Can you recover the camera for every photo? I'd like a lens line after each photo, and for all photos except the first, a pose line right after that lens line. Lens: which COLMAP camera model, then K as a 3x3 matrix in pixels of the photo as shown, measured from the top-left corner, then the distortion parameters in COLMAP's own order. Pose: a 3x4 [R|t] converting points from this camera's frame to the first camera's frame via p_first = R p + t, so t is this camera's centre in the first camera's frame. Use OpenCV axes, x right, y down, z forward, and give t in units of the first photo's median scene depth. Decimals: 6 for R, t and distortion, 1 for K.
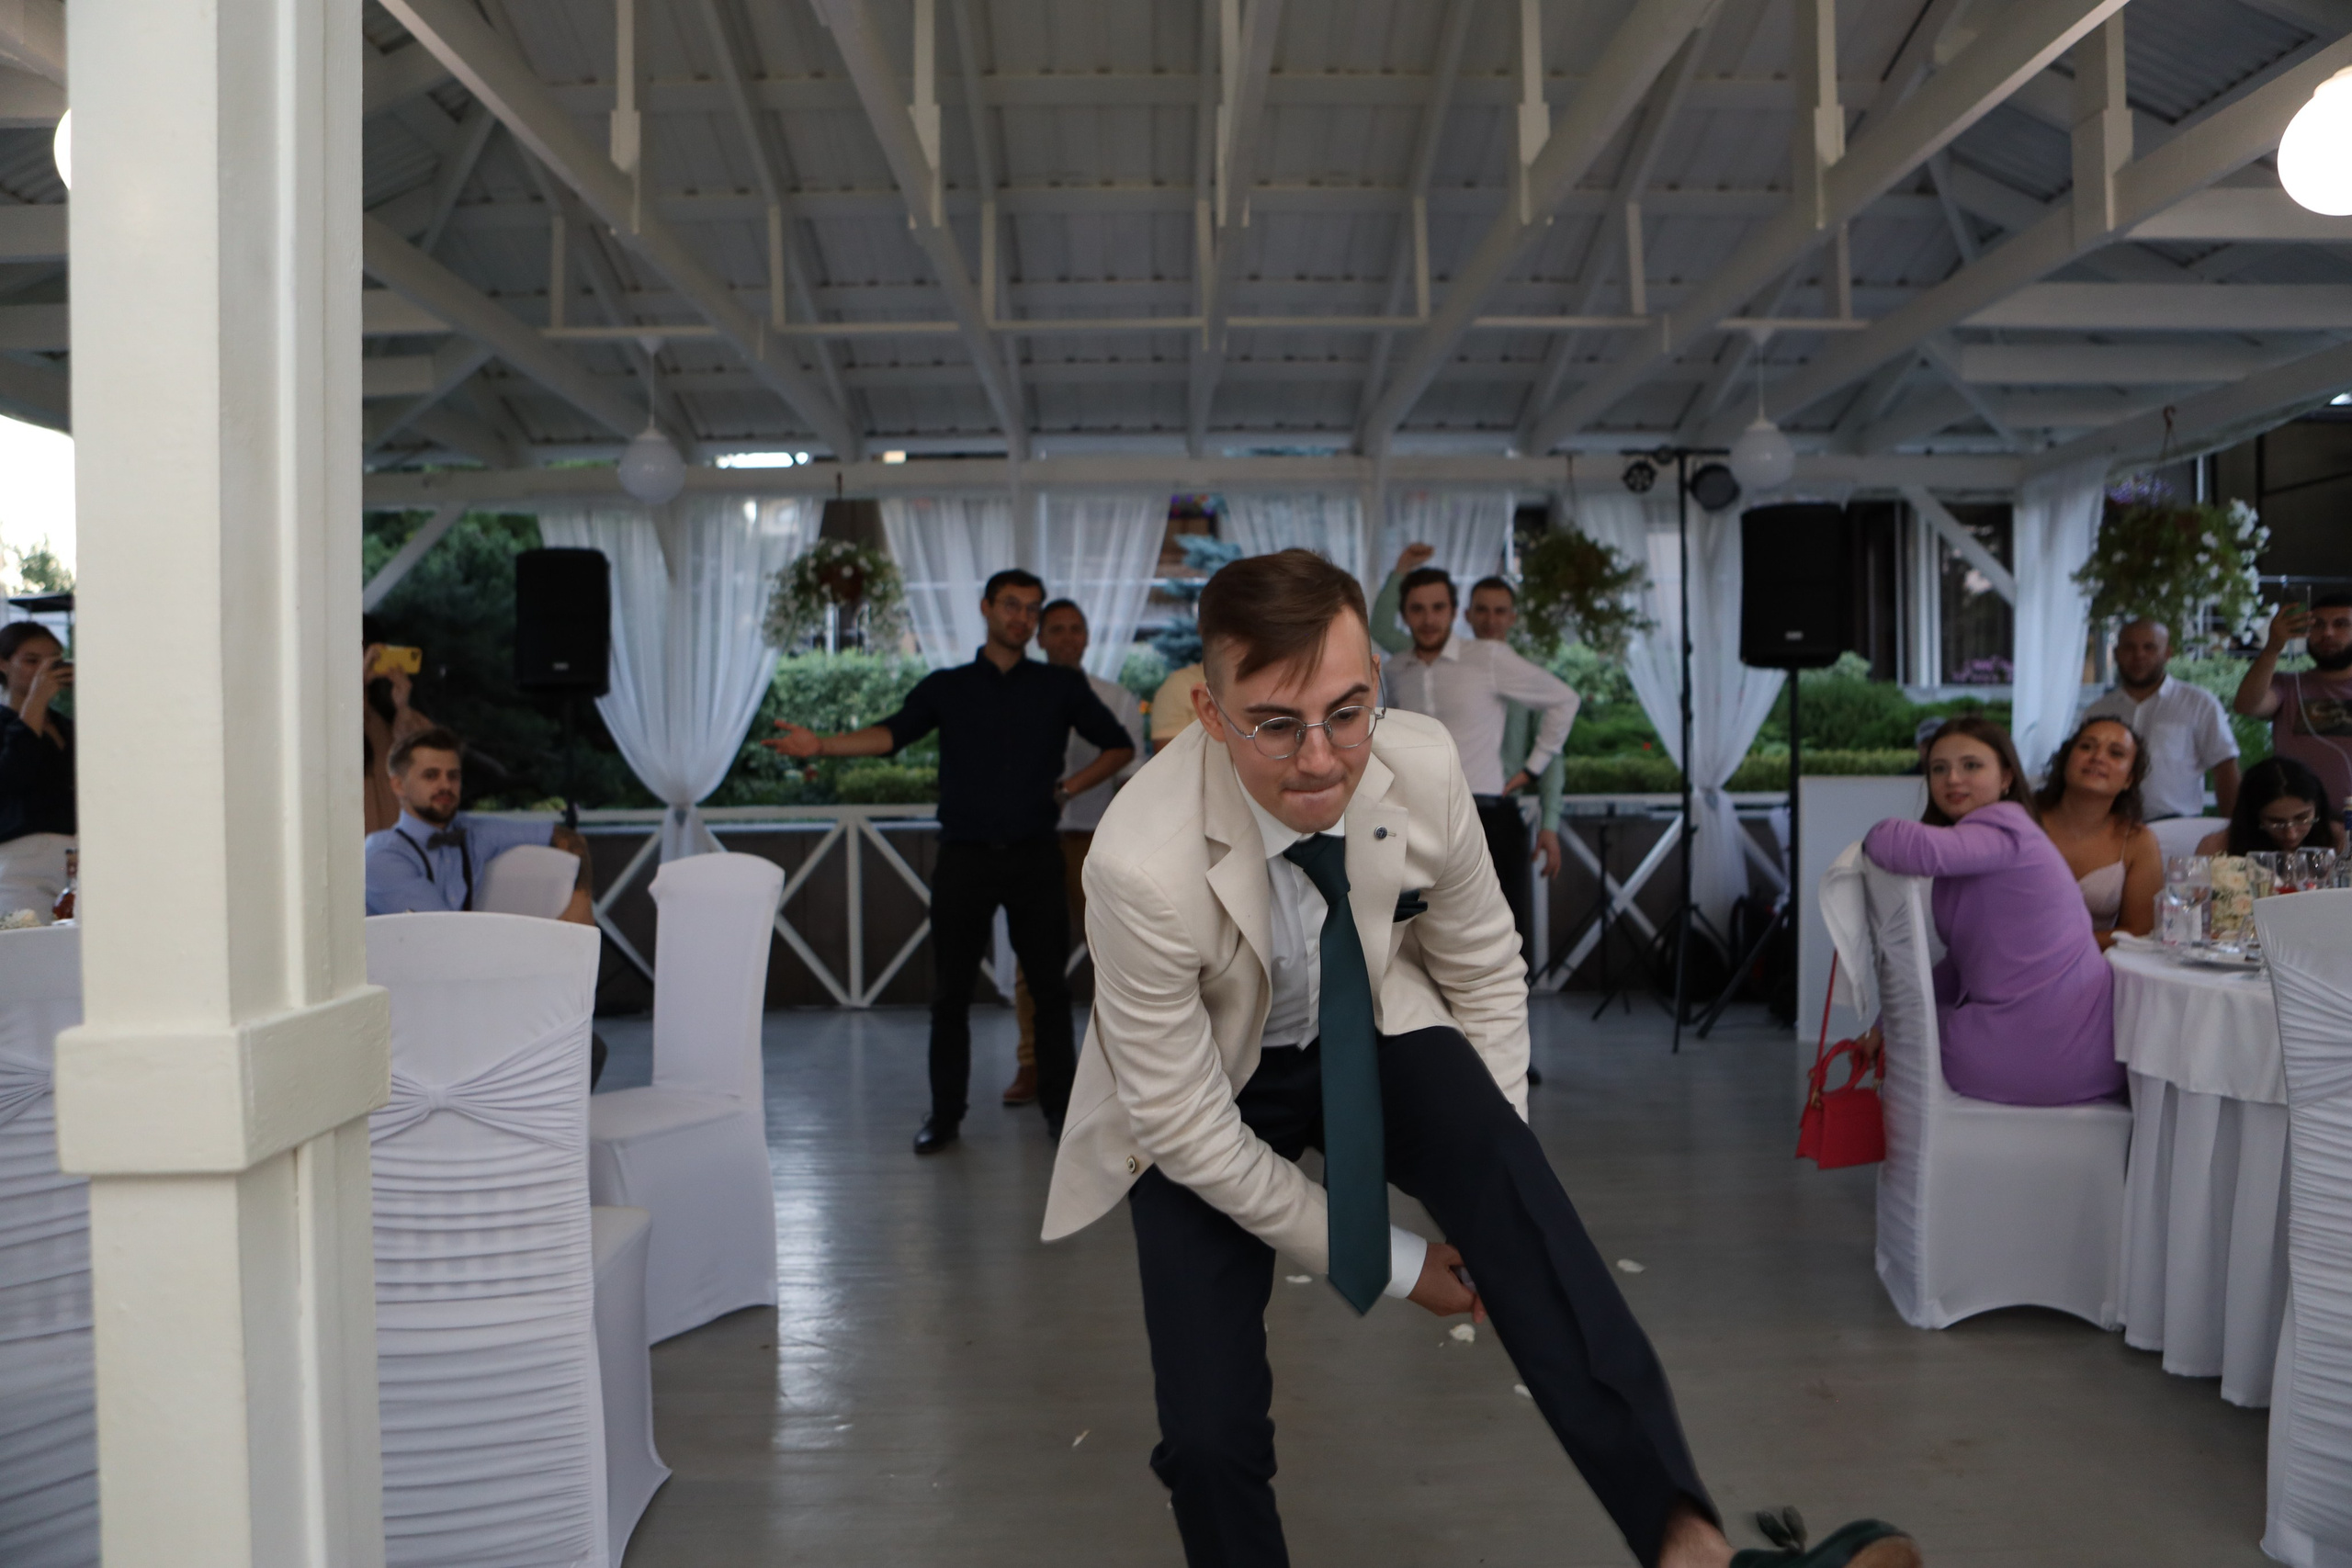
lens RADIAL K [[1637.5, 0, 1186.7], [0, 1637.5, 768.8], [0, 0, 1]] dist [-0.066160, 0.024450]
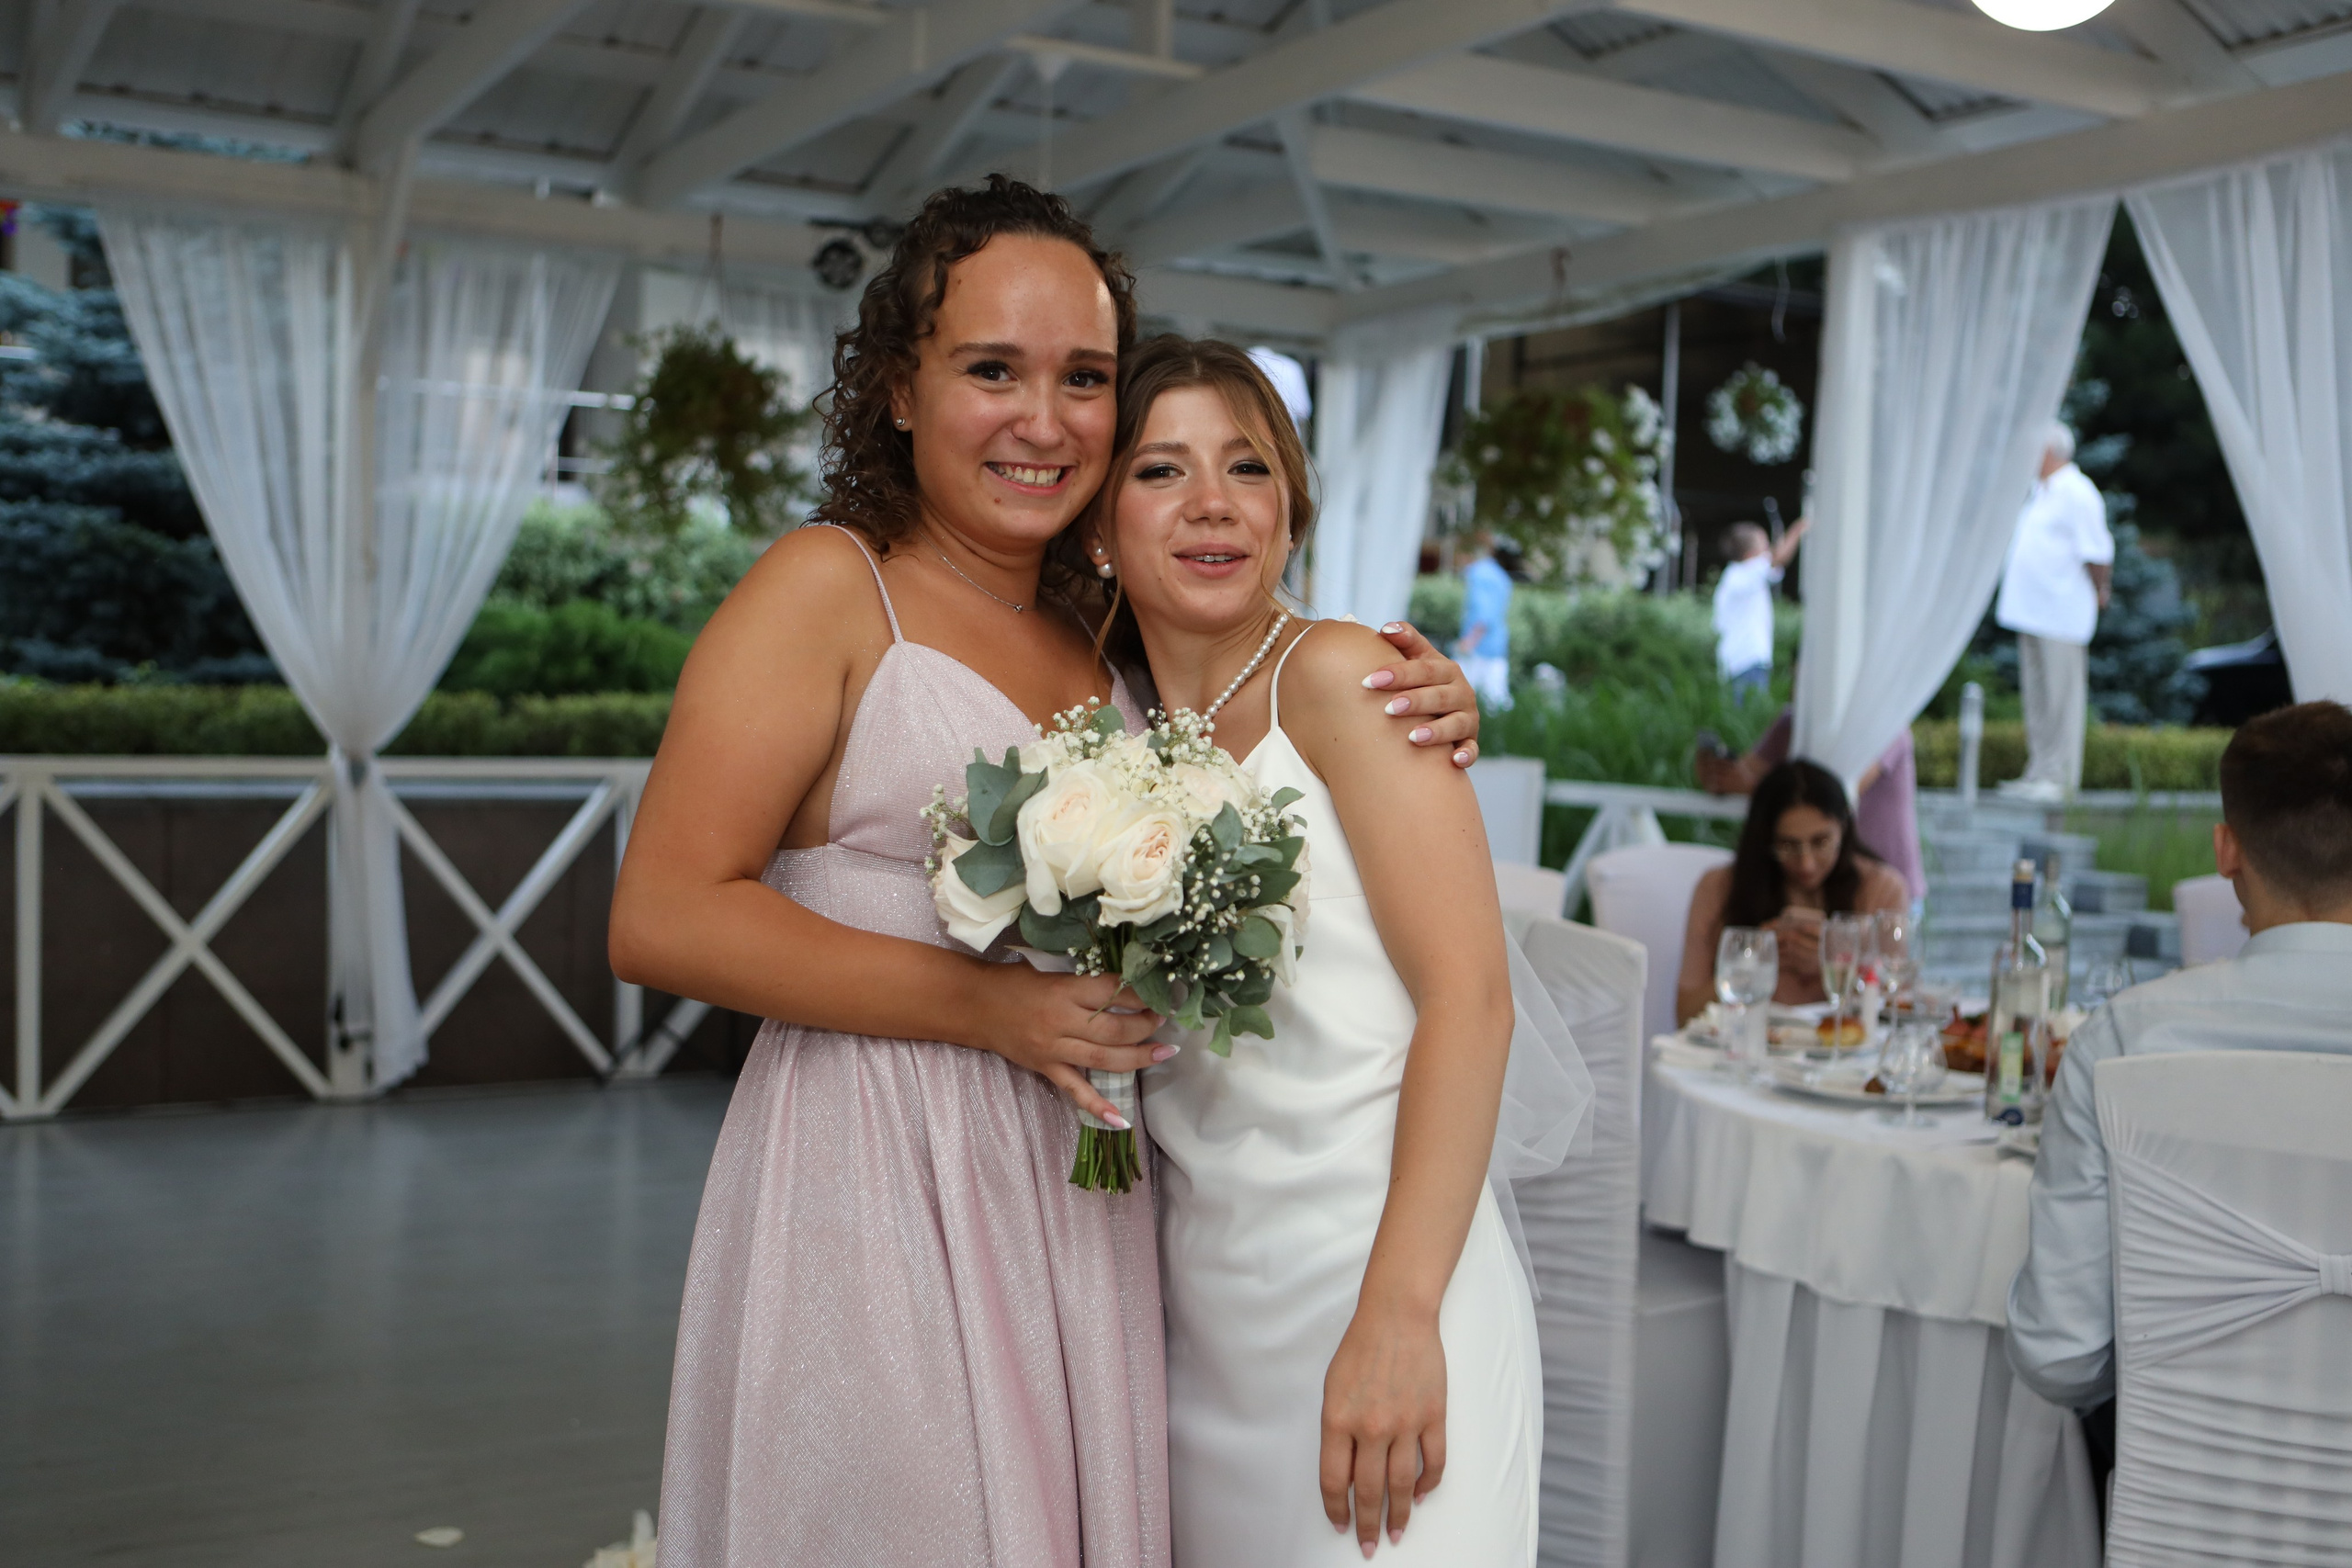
lens RADIAL K [[2451.6, 0, 1194.7], [0, 2451.6, 737.0], [0, 0, 1]] dist [-0.014924, 0.000000]
pose [[0.878812, 0.026791, 0.476416, -0.043478], [-0.038684, 0.999136, 0.015172, -0.016163], [-0.475598, -0.031763, 0.879089, 0.092318]]
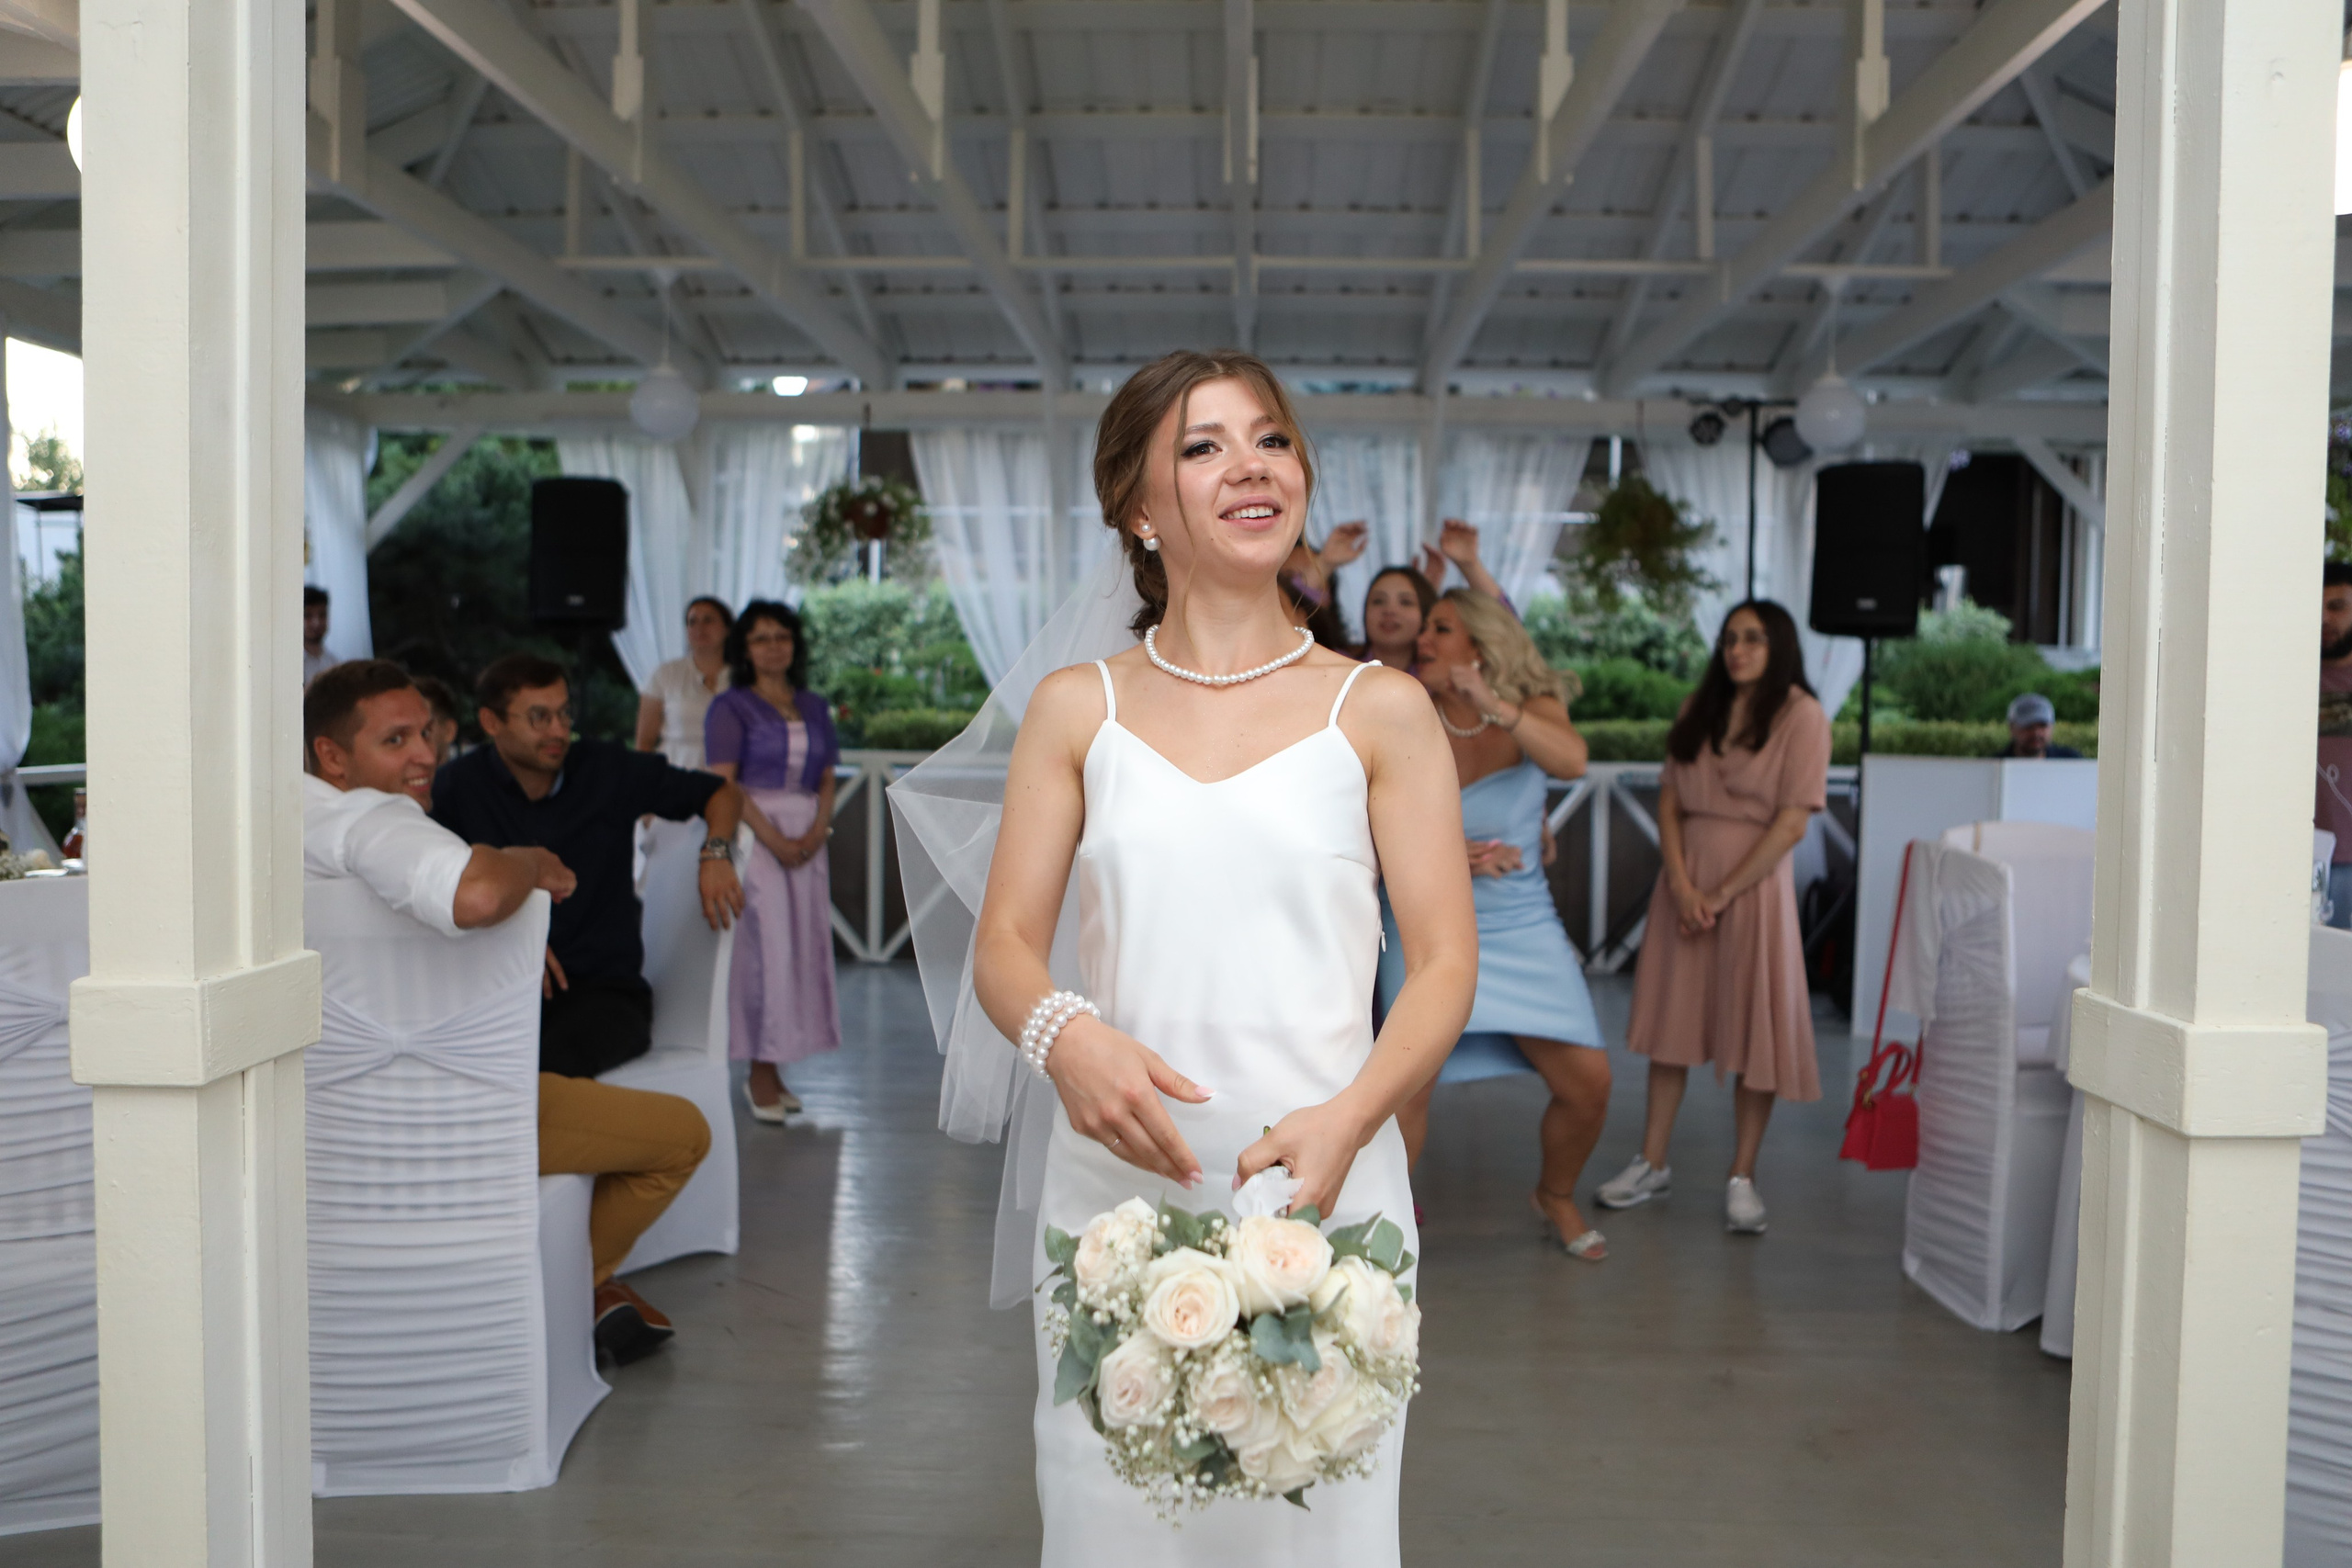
lens RADIAL K [[1834.4, 0, 1191.2], [0, 1834.4, 766.3], [0, 0, 1]] dist [-0.049121, 0.013419]
pose [[0.997884, 0.030566, -0.057387, 0.045828], [-0.028547, 0.998956, 0.035678, -0.013865], [0.058417, -0.033964, 0.997714, -0.066417]]
